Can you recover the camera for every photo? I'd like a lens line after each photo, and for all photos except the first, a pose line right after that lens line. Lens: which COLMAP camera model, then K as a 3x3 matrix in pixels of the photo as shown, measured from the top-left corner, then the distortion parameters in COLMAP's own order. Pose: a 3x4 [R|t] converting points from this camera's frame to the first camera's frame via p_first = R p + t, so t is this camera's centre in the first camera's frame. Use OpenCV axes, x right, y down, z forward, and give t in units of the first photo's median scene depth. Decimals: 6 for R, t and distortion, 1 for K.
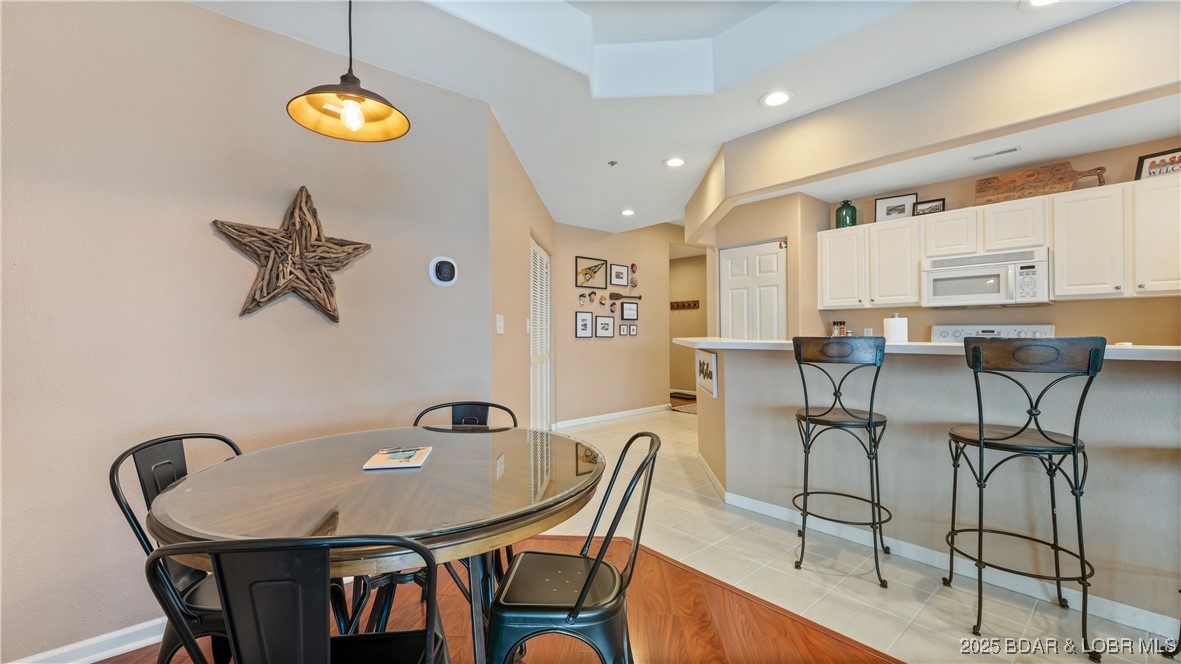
lens RADIAL K [[482.1, 0, 582.0], [0, 482.1, 330.9], [0, 0, 1]] dist [0.003216, -0.001605]
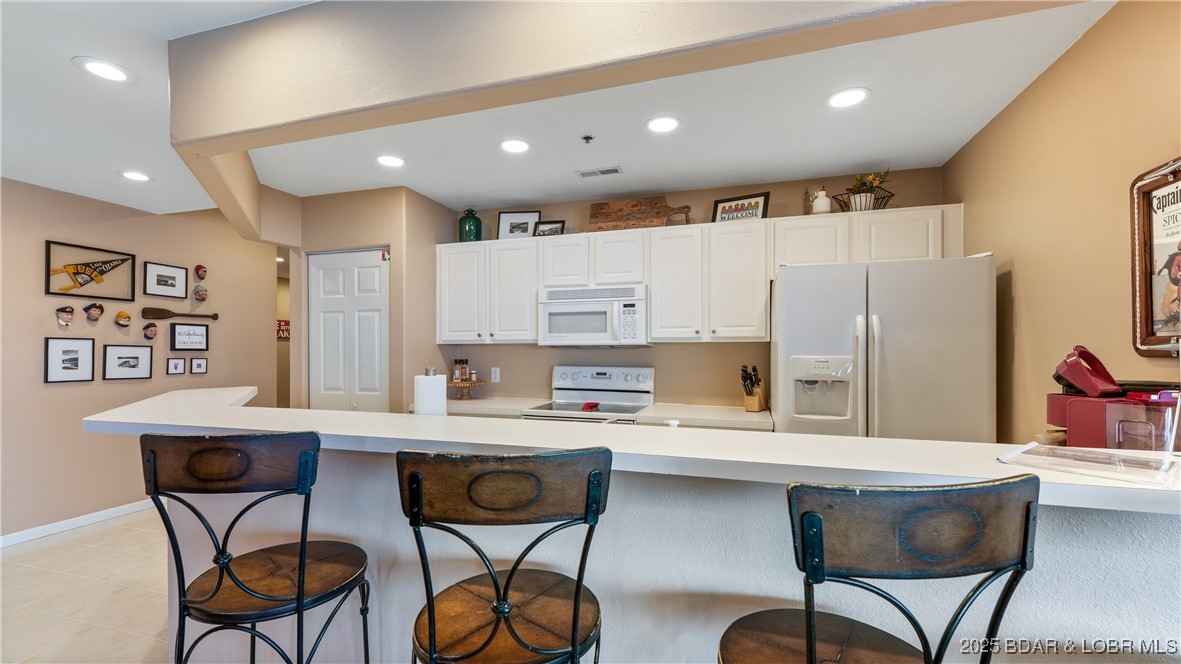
lens RADIAL K [[482.1, 0, 591.9], [0, 482.1, 353.7], [0, 0, 1]] dist [0.003216, -0.001605]
pose [[0.843558, 0.002232, 0.537033, 0.303862], [-0.005873, 0.999970, 0.005070, -0.036338], [-0.537005, -0.007431, 0.843546, 0.220583]]
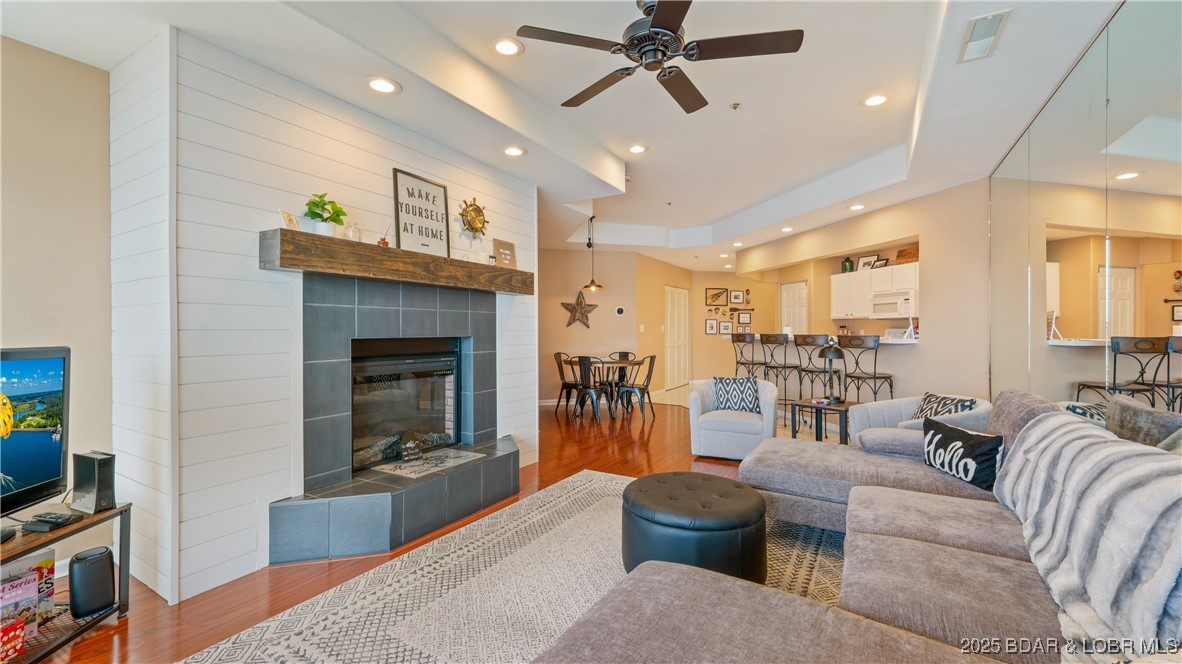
lens RADIAL K [[482.5, 0, 576.0], [0, 482.5, 334.3], [0, 0, 1]] dist [0.003216, -0.001605]
pose [[0.887899, 0.009786, -0.459934, 0.510542], [-0.003310, 0.999884, 0.014884, -0.012648], [0.460026, -0.011693, 0.887829, -1.078384]]
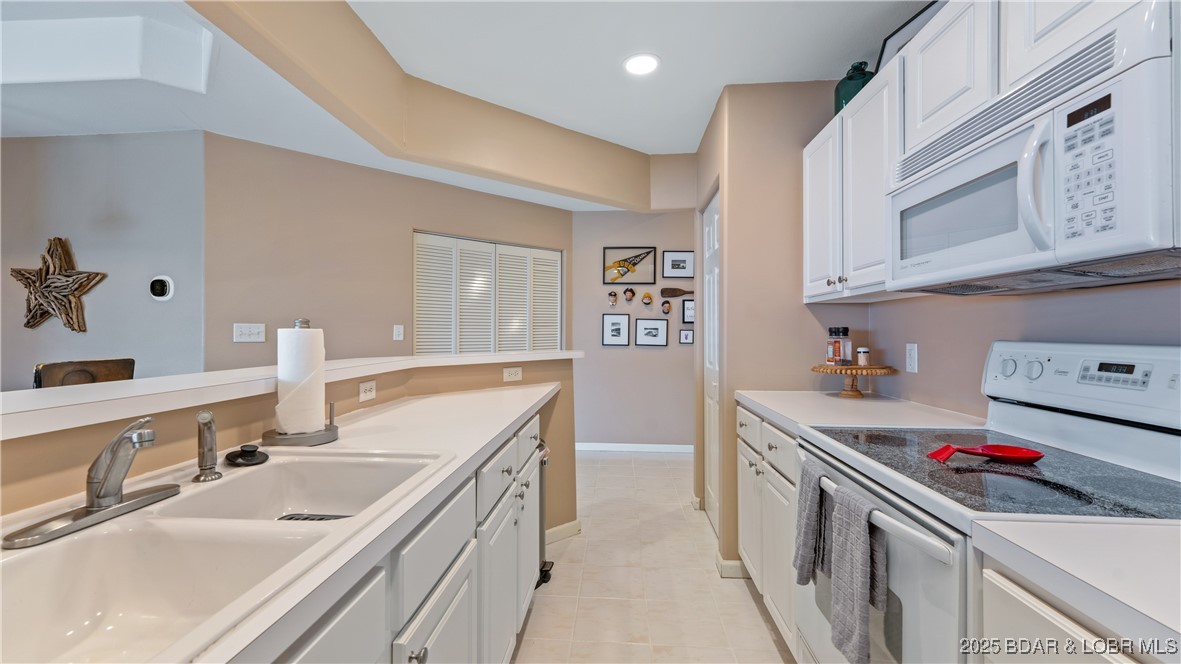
lens RADIAL K [[482.1, 0, 581.0], [0, 482.1, 324.6], [0, 0, 1]] dist [0.003216, -0.001605]
pose [[0.701063, -0.003009, -0.713093, 0.735585], [-0.007139, 0.999911, -0.011237, -0.016071], [0.713063, 0.012969, 0.700980, 0.522141]]
